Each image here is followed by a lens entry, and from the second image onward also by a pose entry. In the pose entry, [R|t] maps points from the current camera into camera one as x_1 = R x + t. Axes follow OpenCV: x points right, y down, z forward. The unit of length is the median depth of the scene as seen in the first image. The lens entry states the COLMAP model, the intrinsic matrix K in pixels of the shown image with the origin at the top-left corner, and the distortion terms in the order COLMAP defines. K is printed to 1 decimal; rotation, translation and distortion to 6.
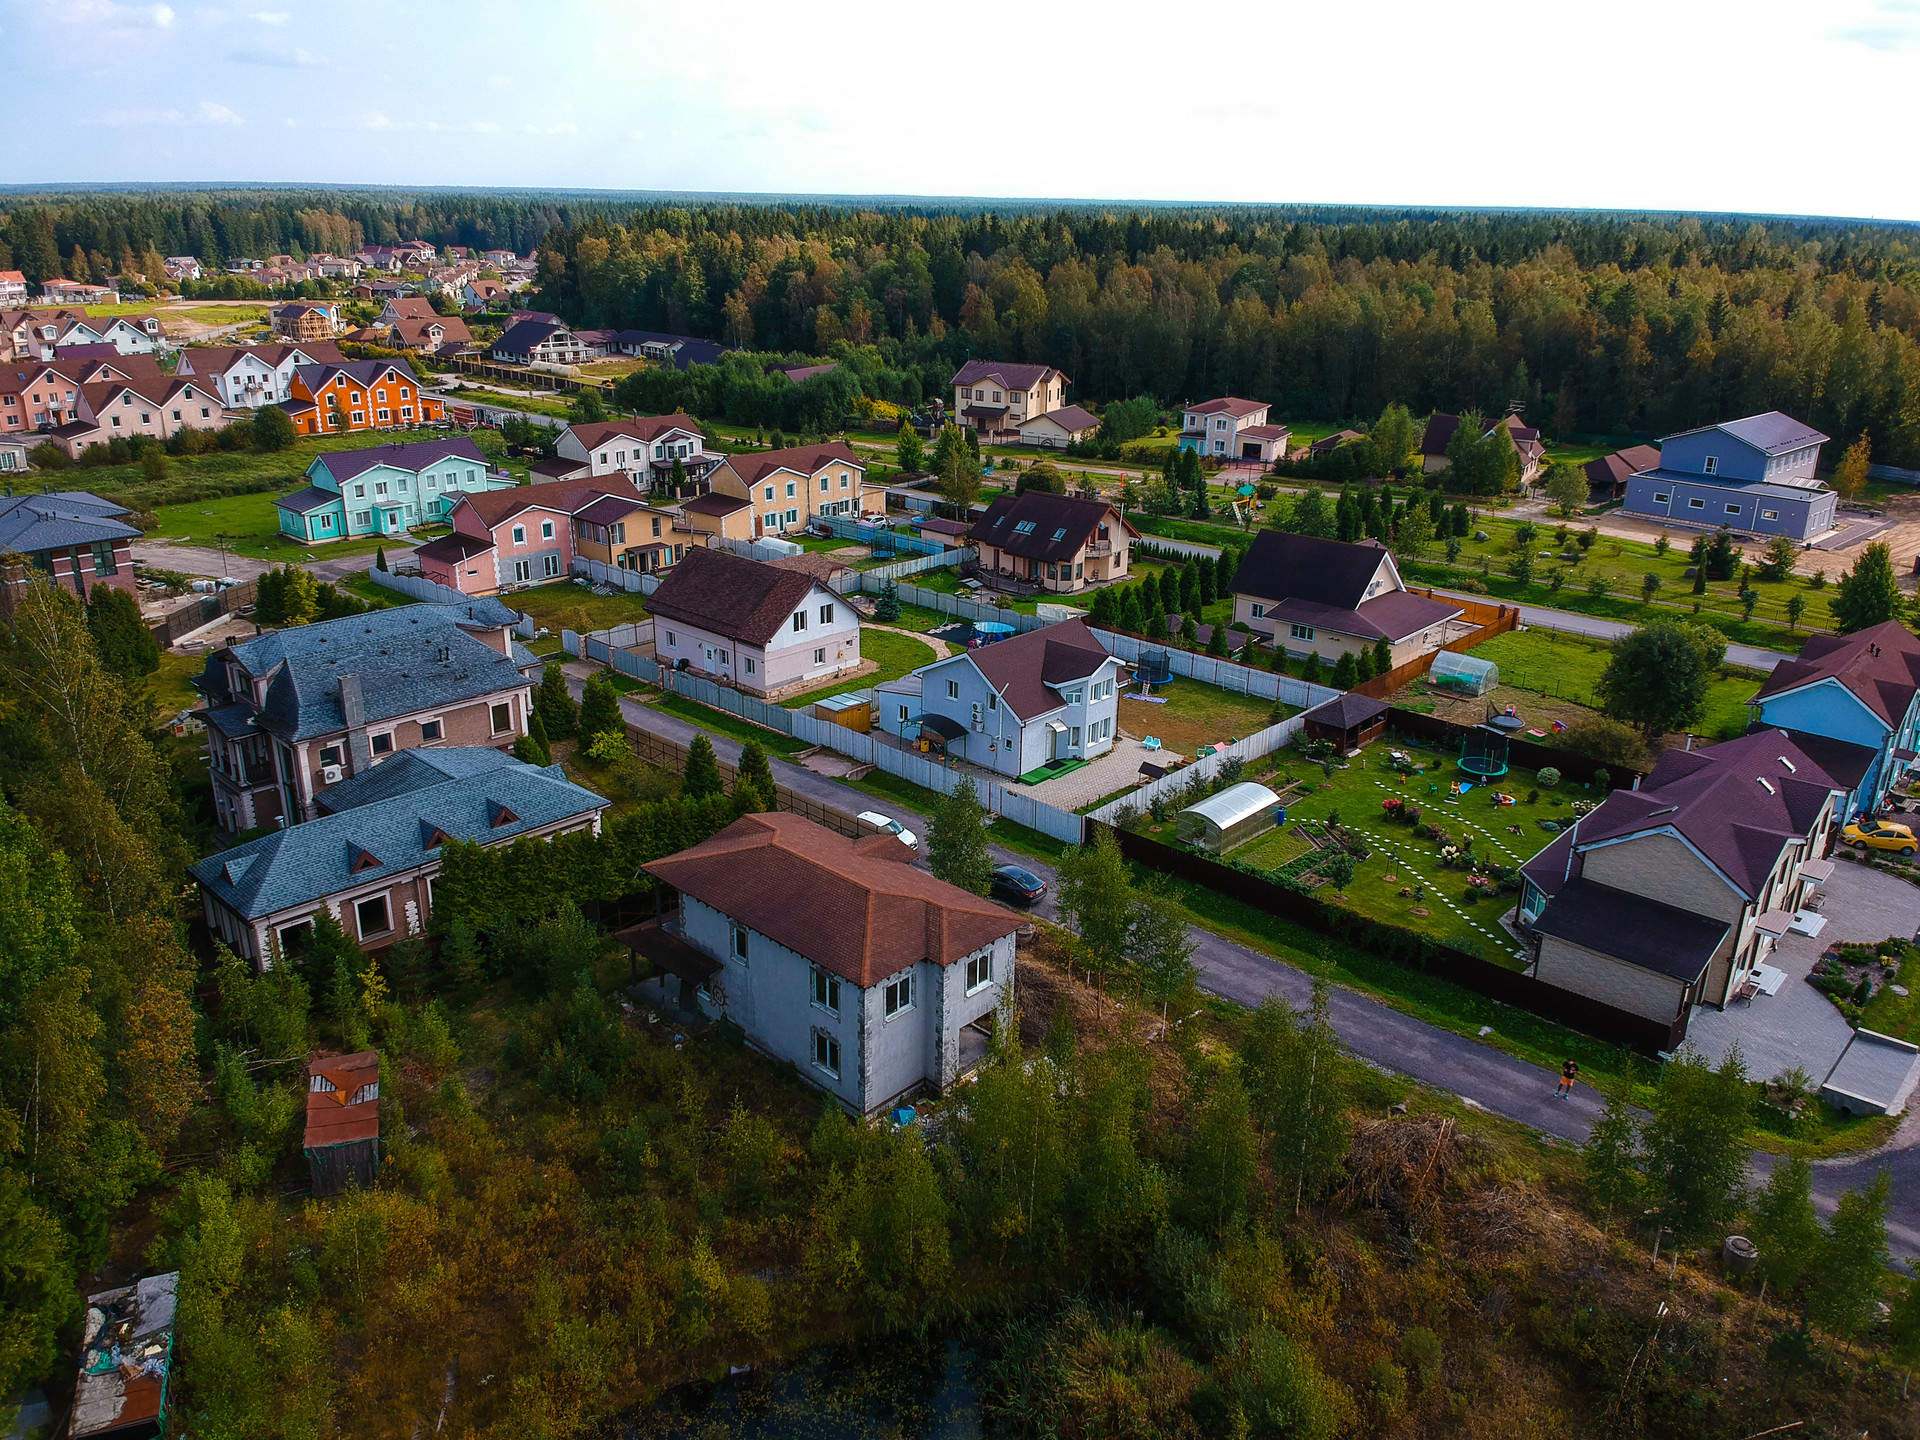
lens RADIAL K [[1404.5, 0, 967.7], [0, 1404.5, 702.5], [0, 0, 1]] dist [0.076202, -0.139564]
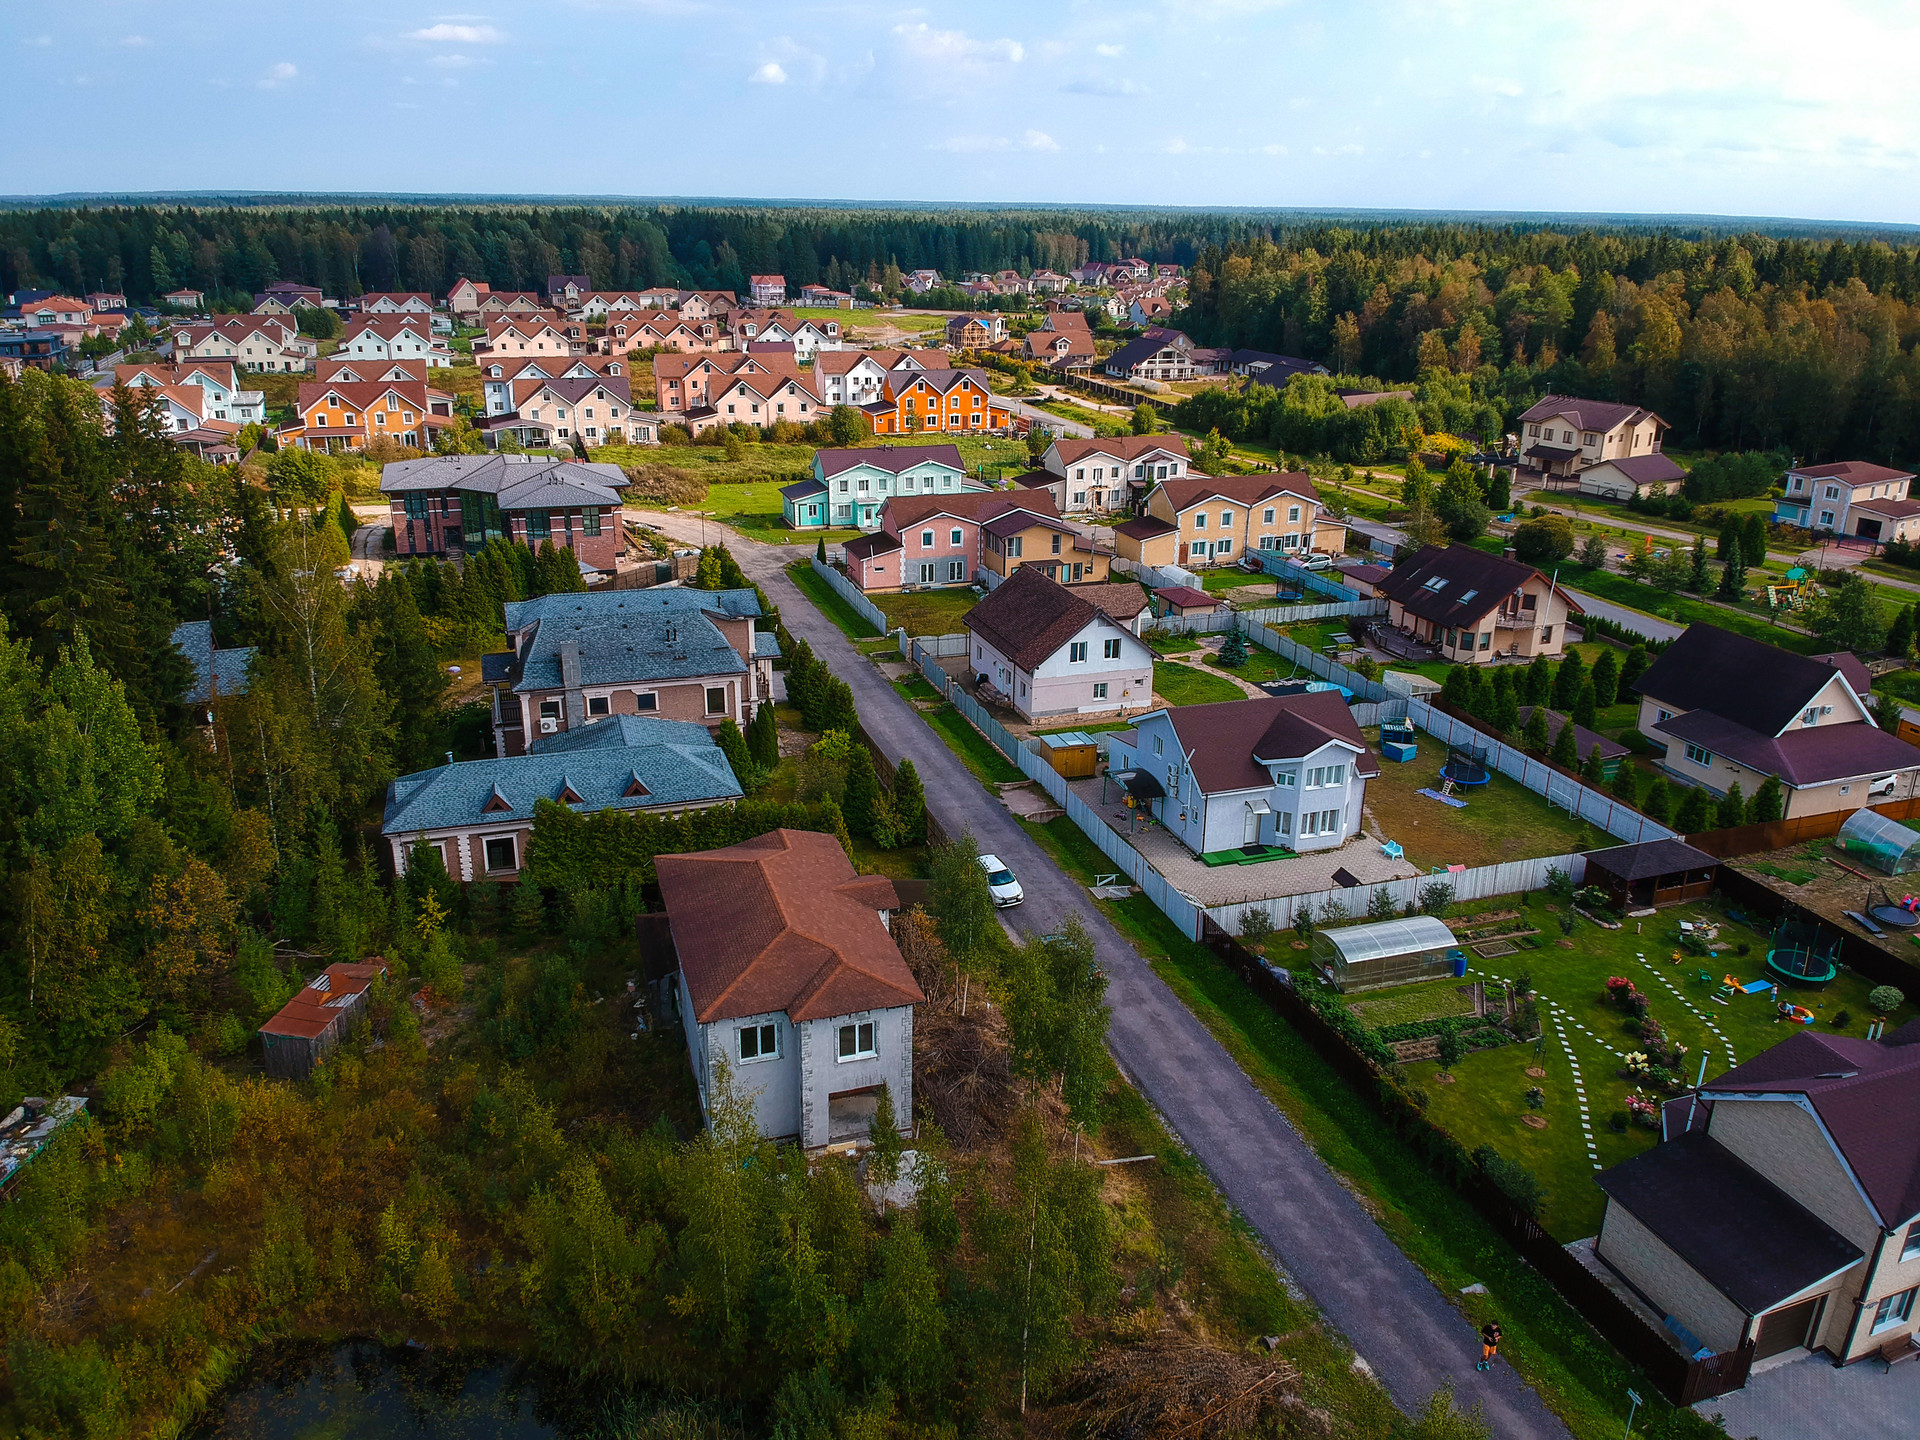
lens RADIAL K [[1404.5, 0, 966.5], [0, 1404.5, 708.7], [0, 0, 1]] dist [0.076202, -0.139564]
pose [[0.877499, 0.156030, -0.453486, 0.244399], [-0.159780, 0.986687, 0.030312, -0.034720], [0.452179, 0.045859, 0.890748, 0.098659]]
